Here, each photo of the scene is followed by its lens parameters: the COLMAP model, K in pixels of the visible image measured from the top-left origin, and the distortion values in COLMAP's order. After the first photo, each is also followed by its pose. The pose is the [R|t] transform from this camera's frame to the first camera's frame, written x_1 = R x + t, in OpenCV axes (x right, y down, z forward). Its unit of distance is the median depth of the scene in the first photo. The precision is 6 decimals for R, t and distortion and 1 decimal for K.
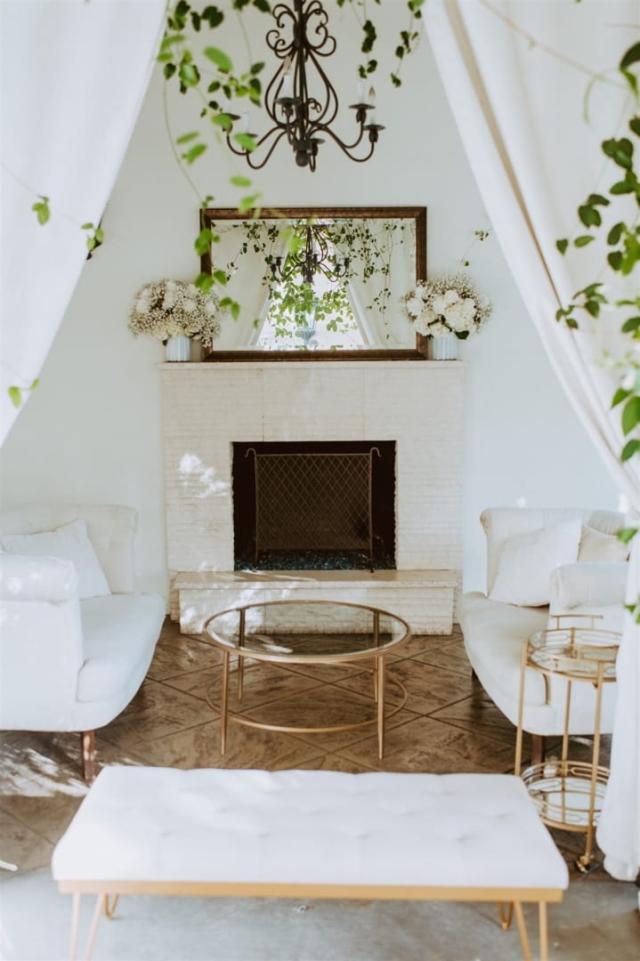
lens RADIAL K [[954.8, 0, 320.0], [0, 954.8, 480.5], [0, 0, 1]] dist [0.007642, 0.010549]
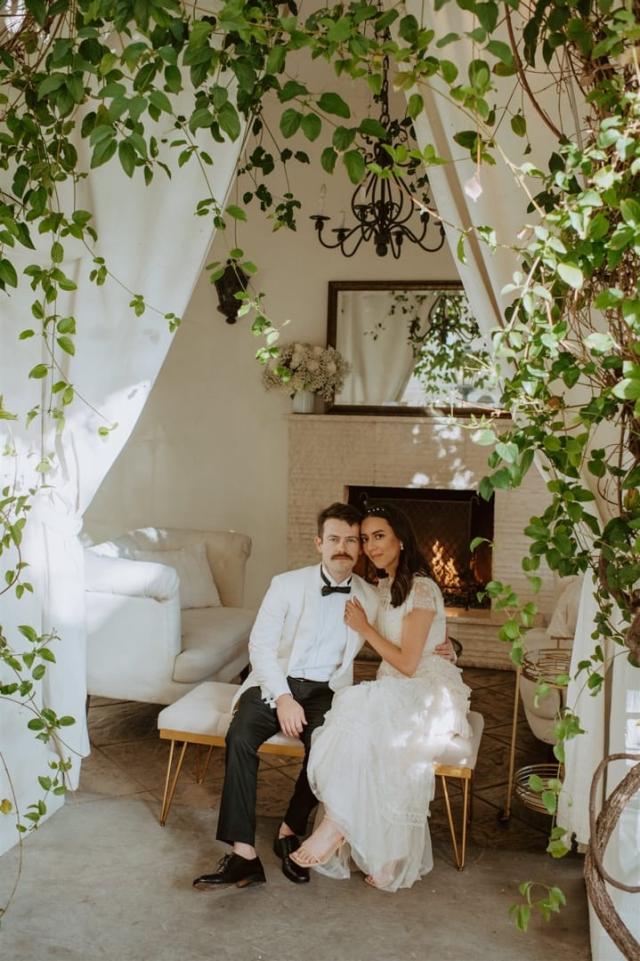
lens RADIAL K [[1007.9, 0, 322.0], [0, 1007.9, 494.0], [0, 0, 1]] dist [-0.002049, 0.000757]
pose [[0.977182, 0.044673, -0.207654, 0.127001], [-0.053915, 0.997781, -0.039059, 0.017327], [0.205448, 0.049364, 0.977422, -0.167098]]
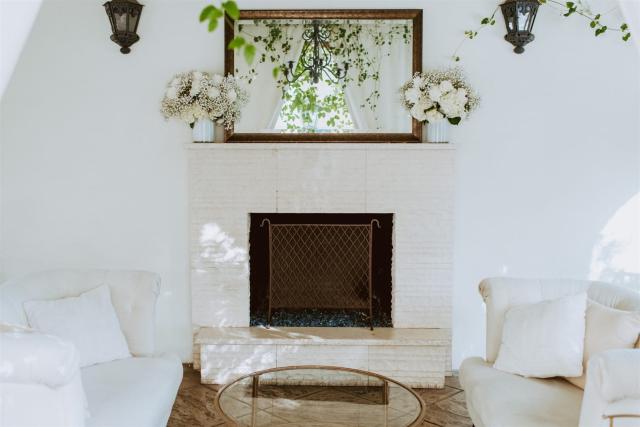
lens RADIAL K [[647.5, 0, 301.1], [0, 647.5, 211.6], [0, 0, 1]] dist [0.001273, 0.002256]
pose [[0.999769, 0.011125, -0.018410, -0.016450], [-0.011871, 0.999093, -0.040887, -0.011264], [0.017939, 0.041096, 0.998994, 0.230080]]
